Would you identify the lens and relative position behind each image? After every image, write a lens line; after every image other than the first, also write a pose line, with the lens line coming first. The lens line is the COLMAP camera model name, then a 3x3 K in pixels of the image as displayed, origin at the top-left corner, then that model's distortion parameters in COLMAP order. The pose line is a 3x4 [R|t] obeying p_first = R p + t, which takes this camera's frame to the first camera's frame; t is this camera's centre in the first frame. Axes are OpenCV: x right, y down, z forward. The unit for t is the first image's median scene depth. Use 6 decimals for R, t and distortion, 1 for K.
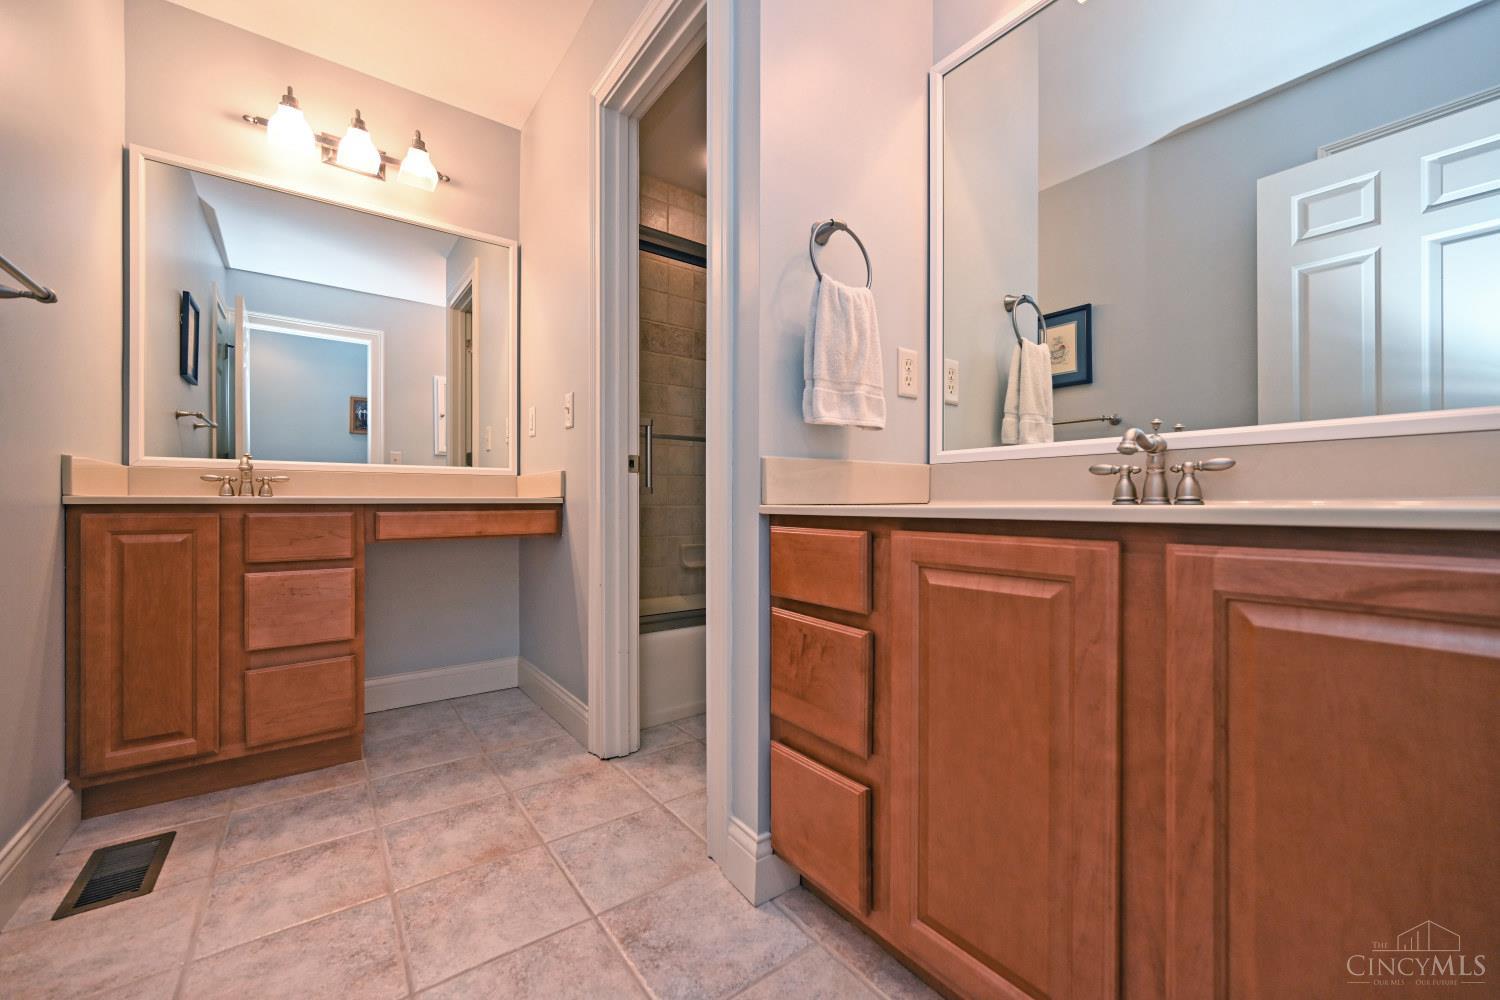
lens RADIAL K [[591.9, 0, 750.0], [0, 591.9, 500.0], [0, 0, 1]] dist [-0.000272, 0.000483]
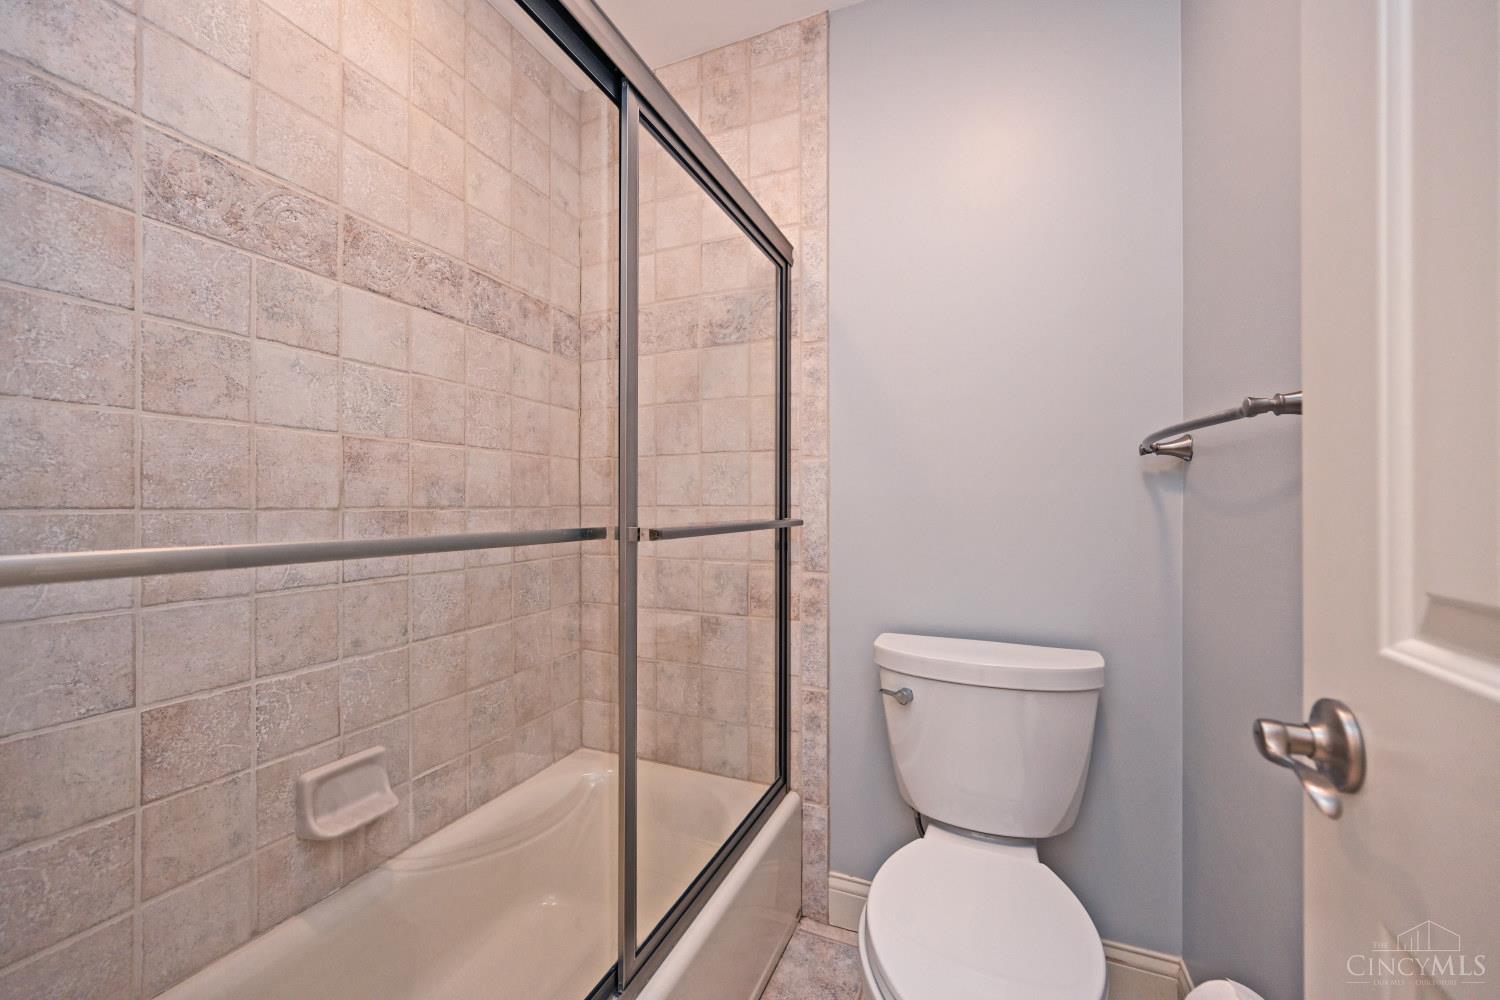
lens RADIAL K [[588.1, 0, 751.2], [0, 588.1, 503.5], [0, 0, 1]] dist [-0.000409, 0.000240]
pose [[0.864539, -0.001545, 0.502564, -0.152169], [0.001243, 0.999999, 0.000935, -0.248091], [-0.502565, -0.000184, 0.864539, 1.418306]]
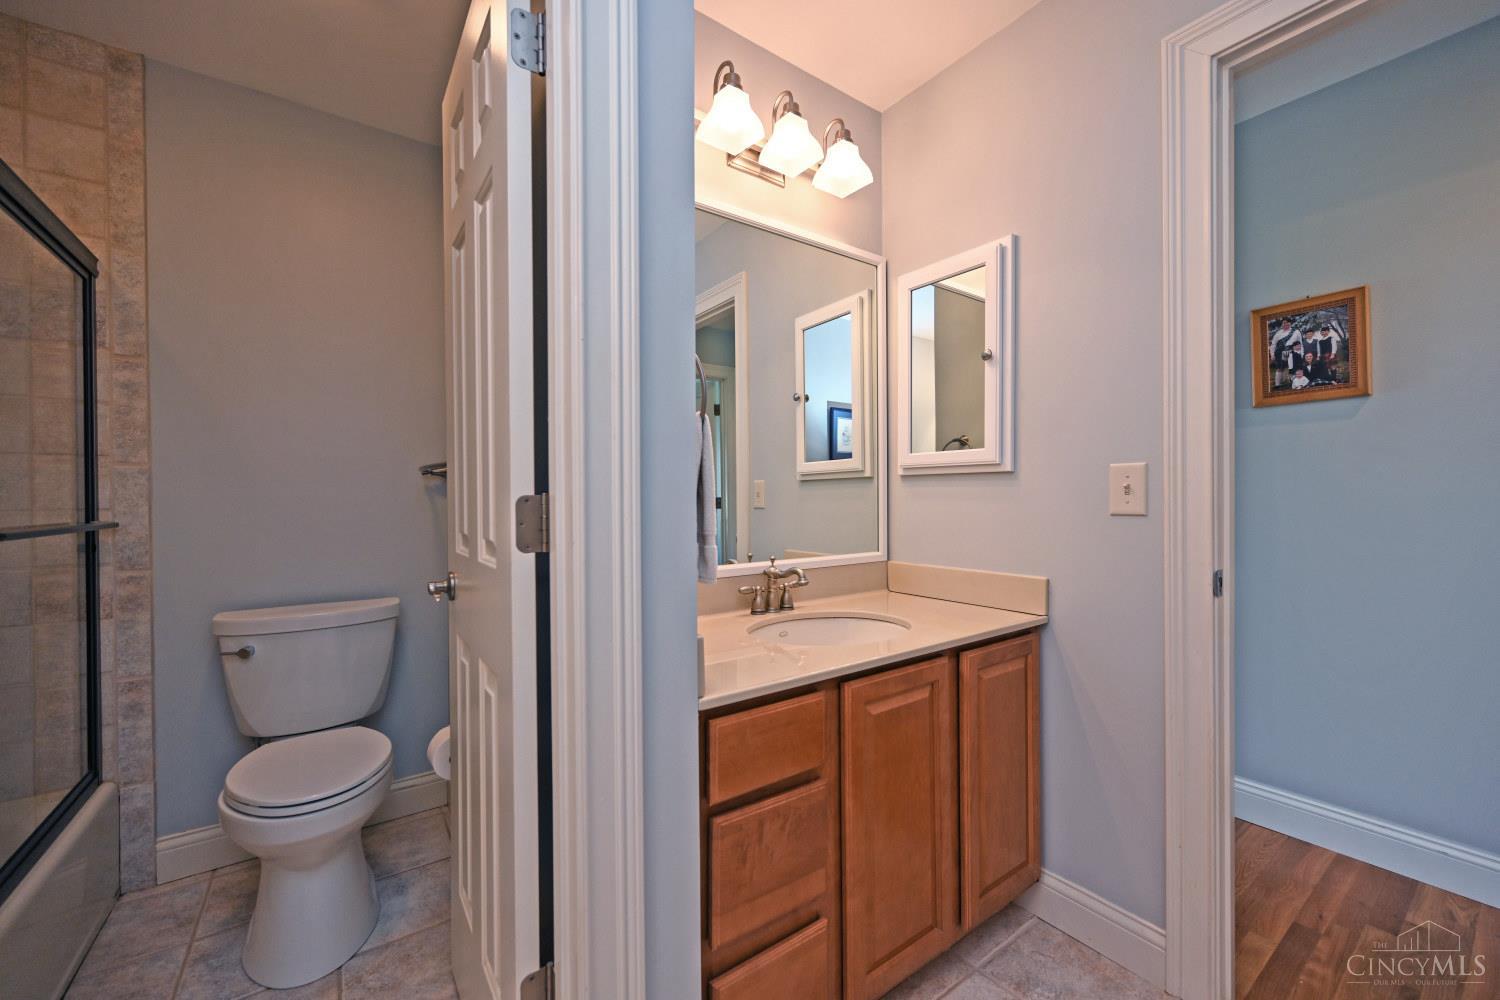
lens RADIAL K [[588.1, 0, 751.2], [0, 588.1, 503.5], [0, 0, 1]] dist [-0.000409, 0.000240]
pose [[0.023232, -0.013632, 0.999637, -0.781704], [0.002856, 0.999904, 0.013569, -0.270856], [-0.999726, 0.002540, 0.023269, 0.936221]]
